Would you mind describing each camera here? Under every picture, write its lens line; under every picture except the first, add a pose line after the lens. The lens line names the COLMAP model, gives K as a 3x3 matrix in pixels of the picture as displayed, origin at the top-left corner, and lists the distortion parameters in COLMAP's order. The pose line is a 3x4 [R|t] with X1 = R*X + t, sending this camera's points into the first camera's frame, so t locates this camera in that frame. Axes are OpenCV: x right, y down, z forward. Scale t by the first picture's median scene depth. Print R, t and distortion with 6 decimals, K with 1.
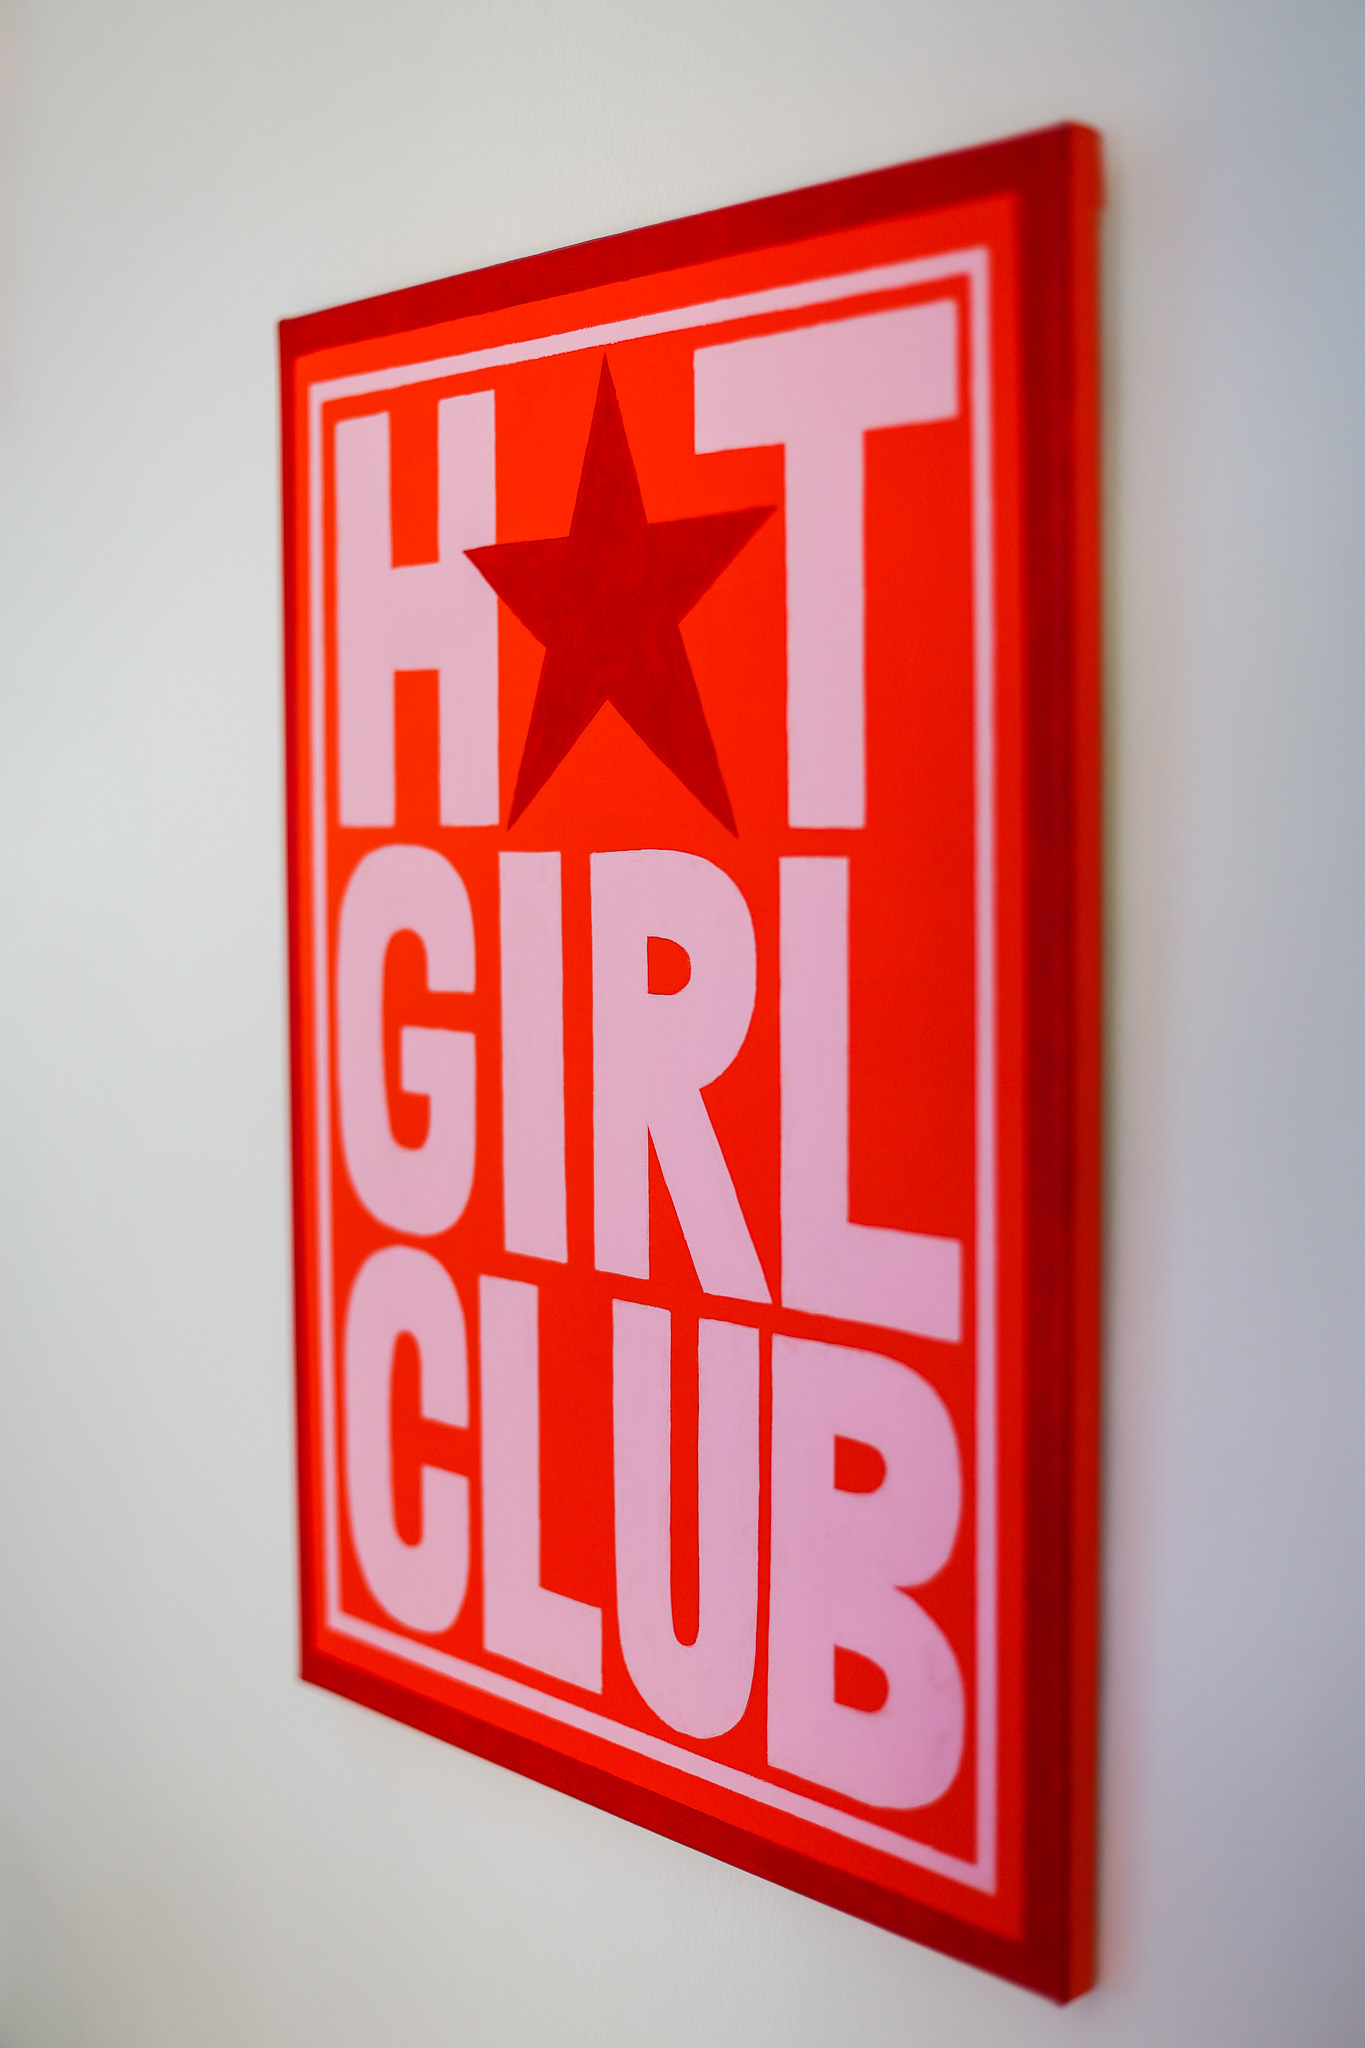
lens RADIAL K [[3105.0, 0, 679.6], [0, 3105.0, 1026.9], [0, 0, 1]] dist [-0.180775, 0.000000]
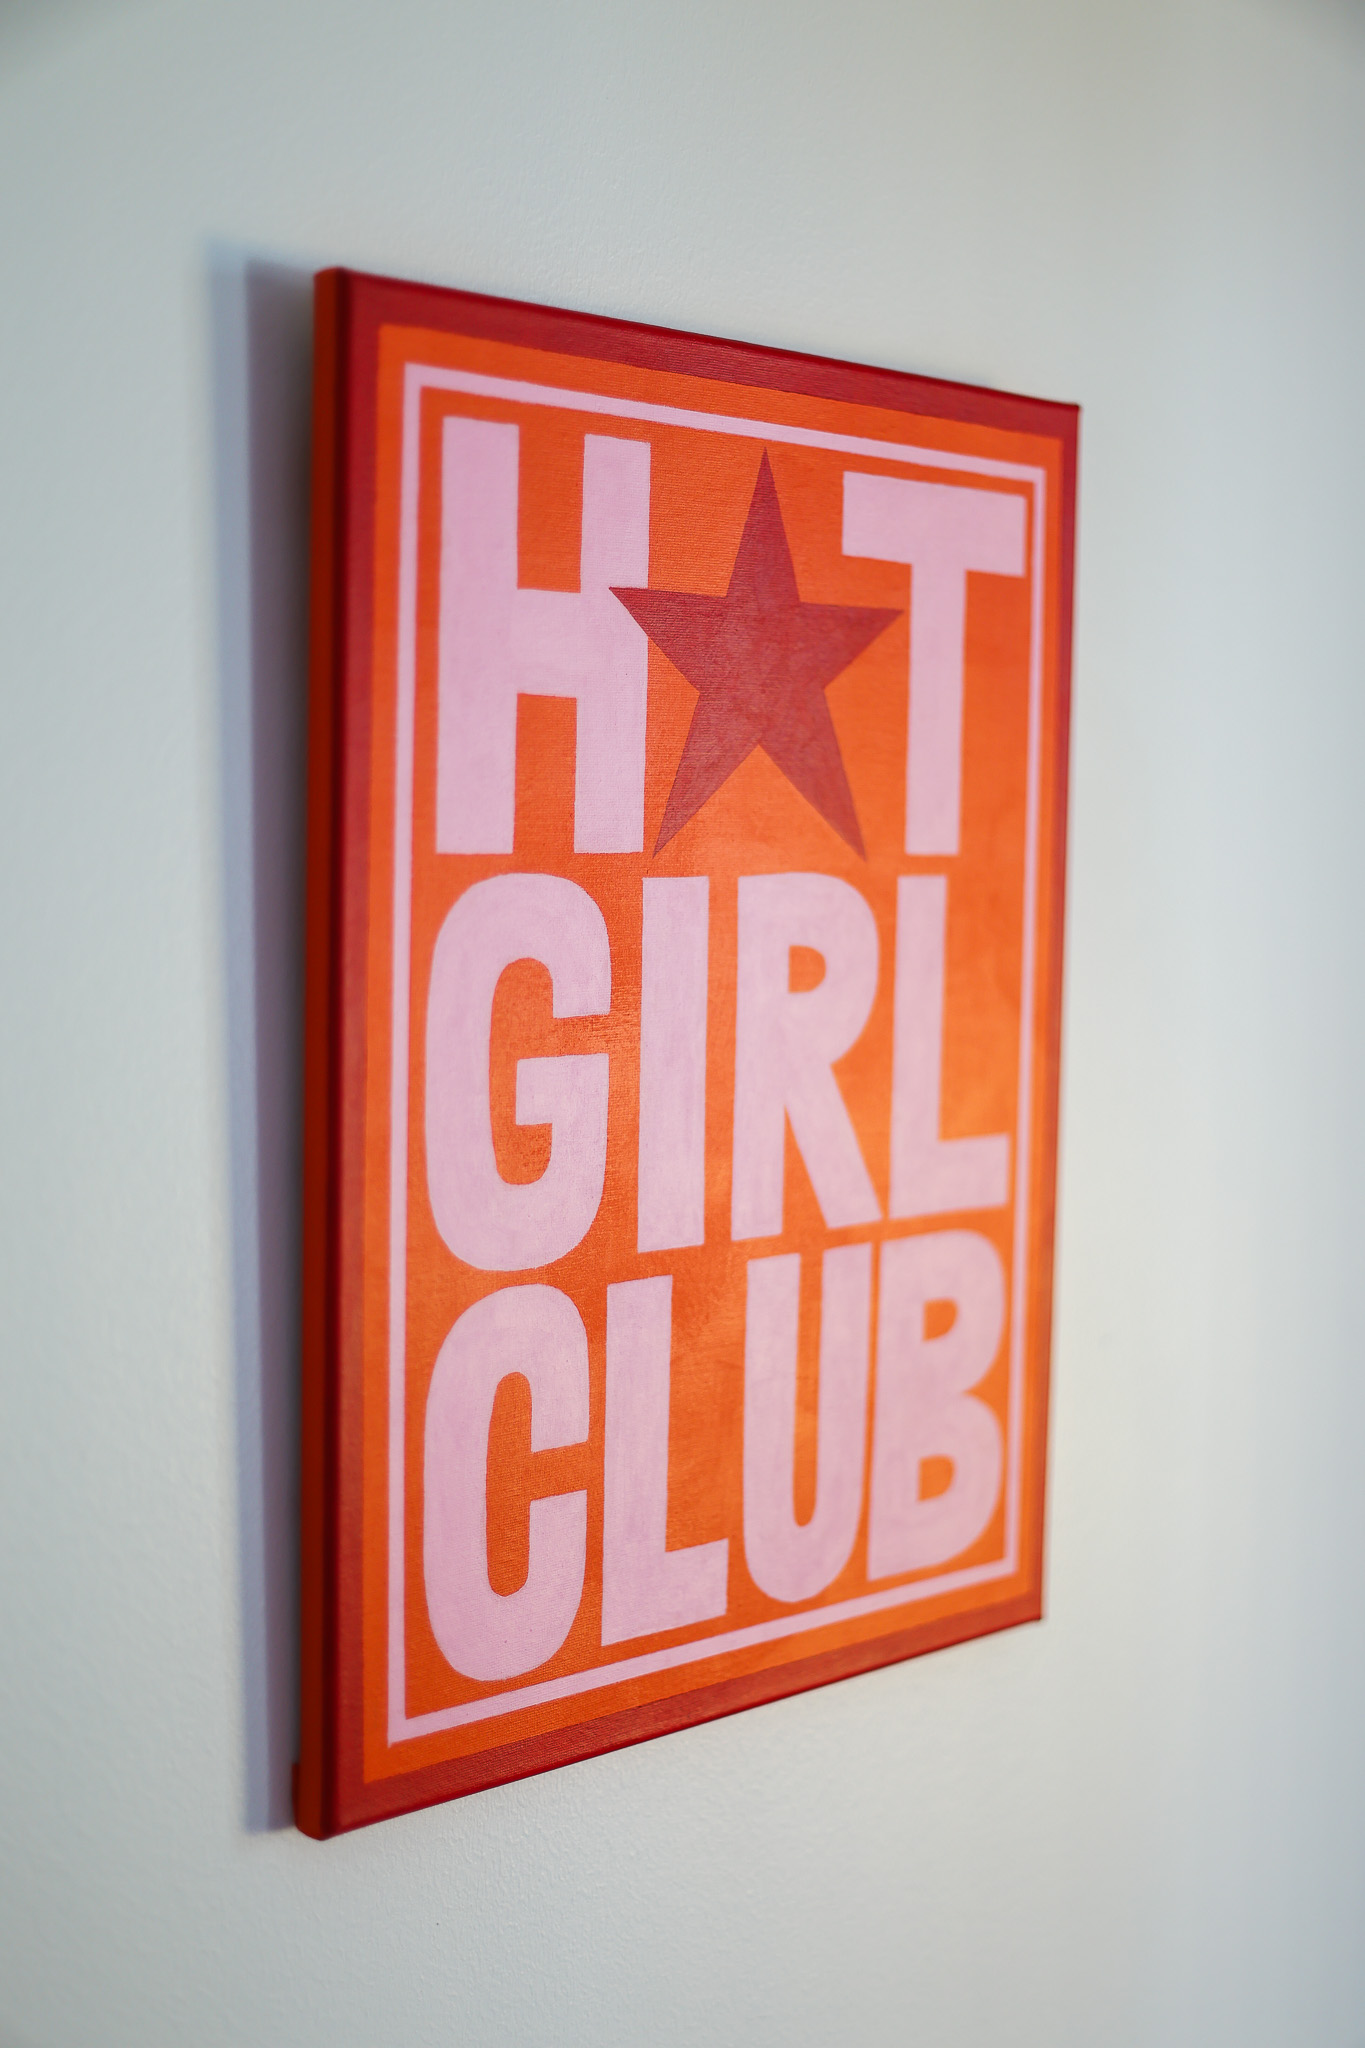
lens RADIAL K [[3105.0, 0, 677.7], [0, 3105.0, 1026.9], [0, 0, 1]] dist [-0.180775, 0.000000]
pose [[-0.175660, -0.060781, 0.982573, -1.173617], [0.059300, 0.995627, 0.072190, -0.086342], [-0.982663, 0.070947, -0.171287, 1.243118]]
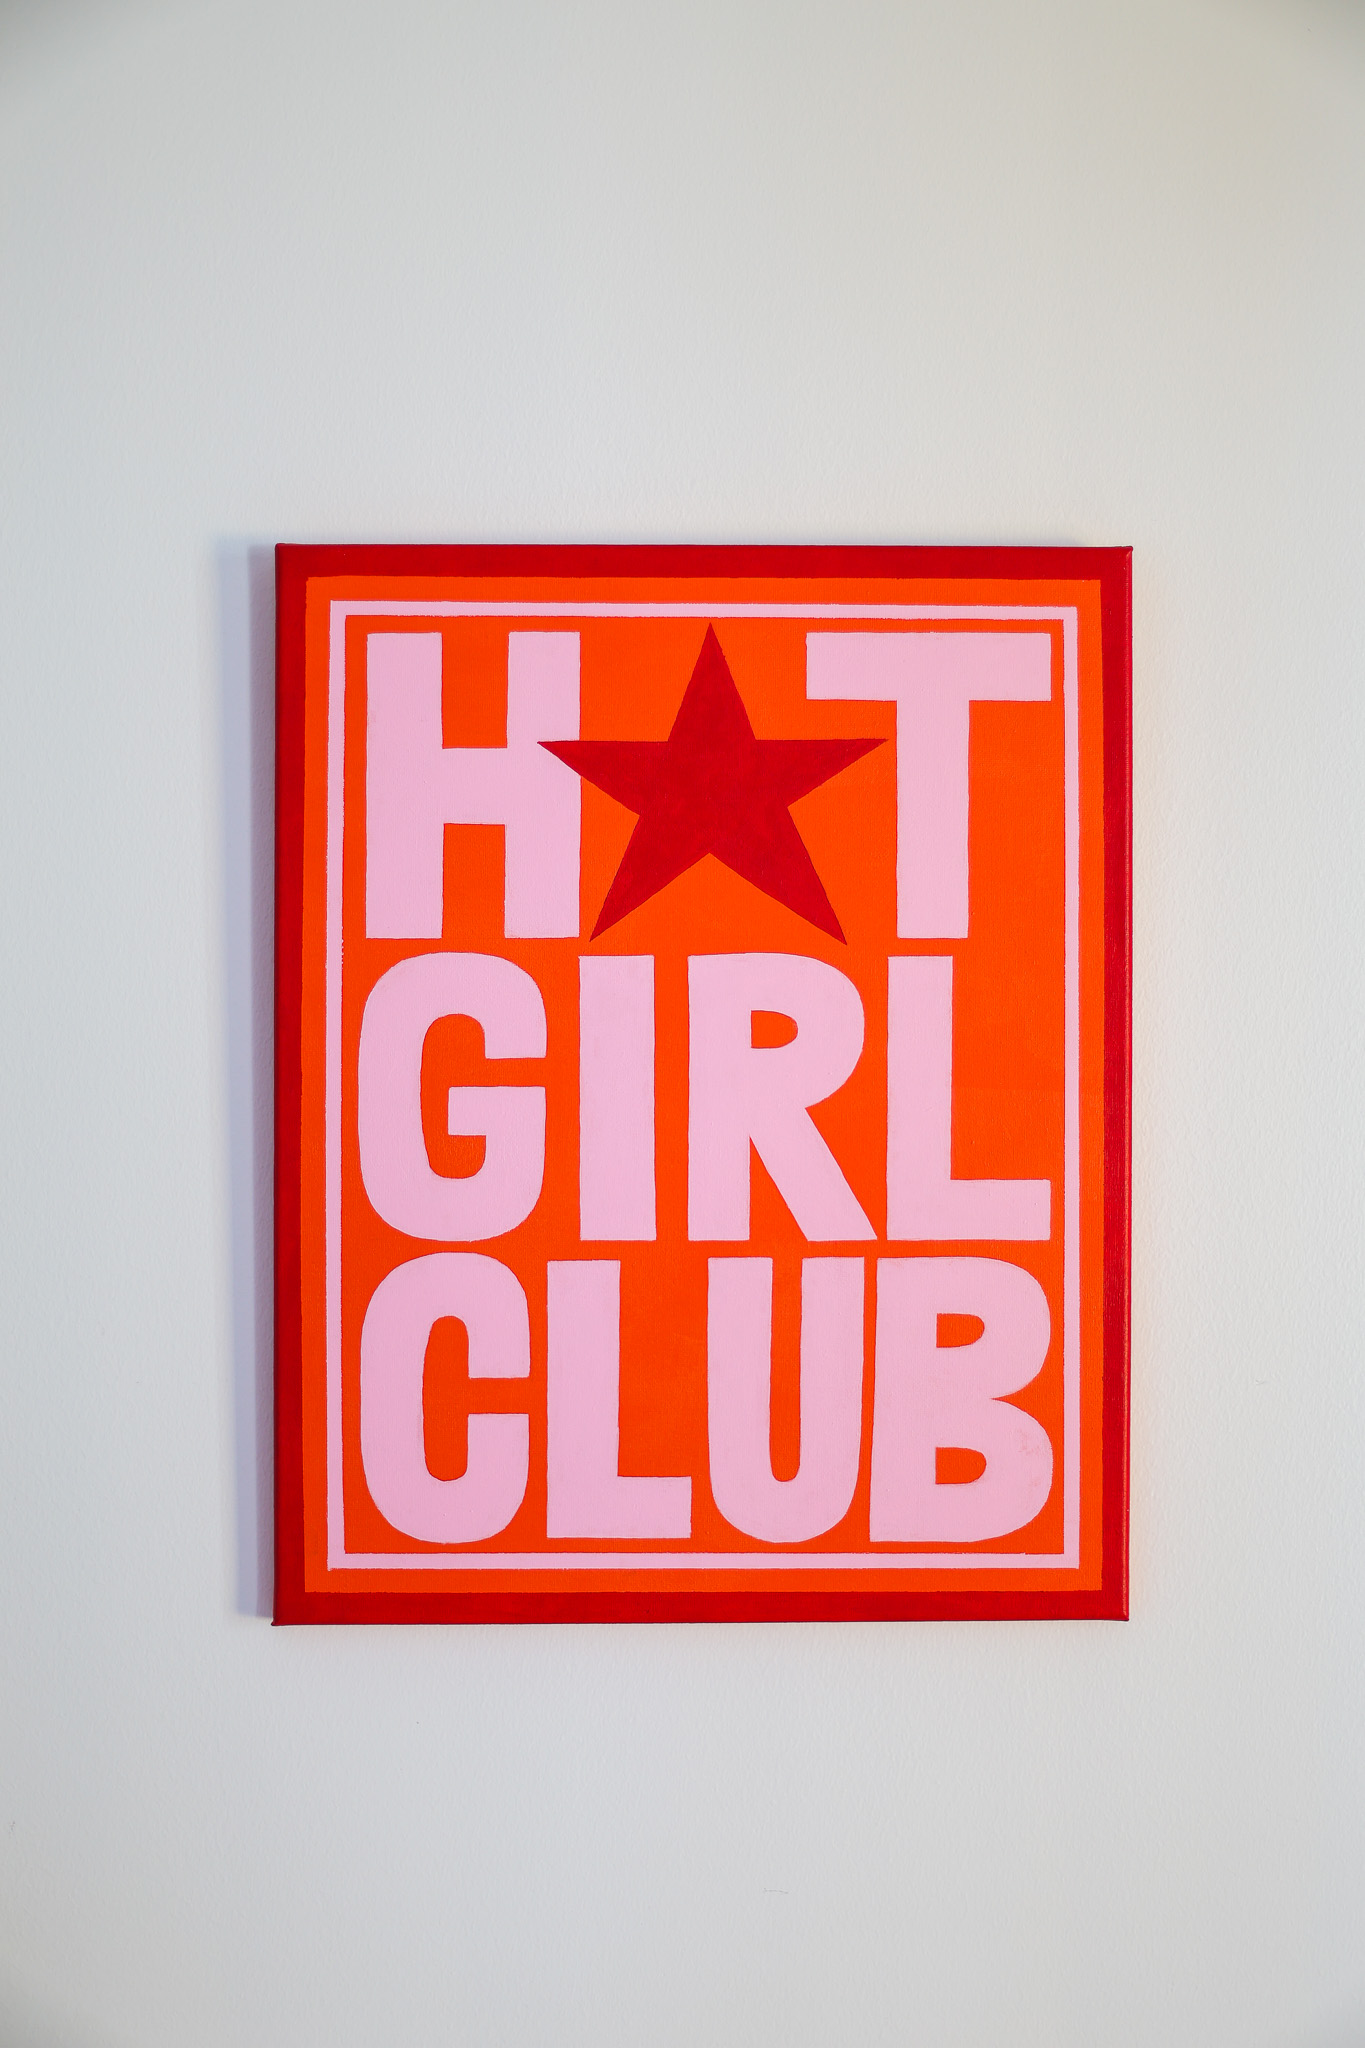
lens RADIAL K [[3105.0, 0, 684.2], [0, 3105.0, 1031.6], [0, 0, 1]] dist [-0.180775, 0.000000]
pose [[0.576417, 0.011576, 0.817074, -1.259150], [0.057035, 0.996891, -0.054359, 0.061219], [-0.815163, 0.077935, 0.573965, 0.158351]]
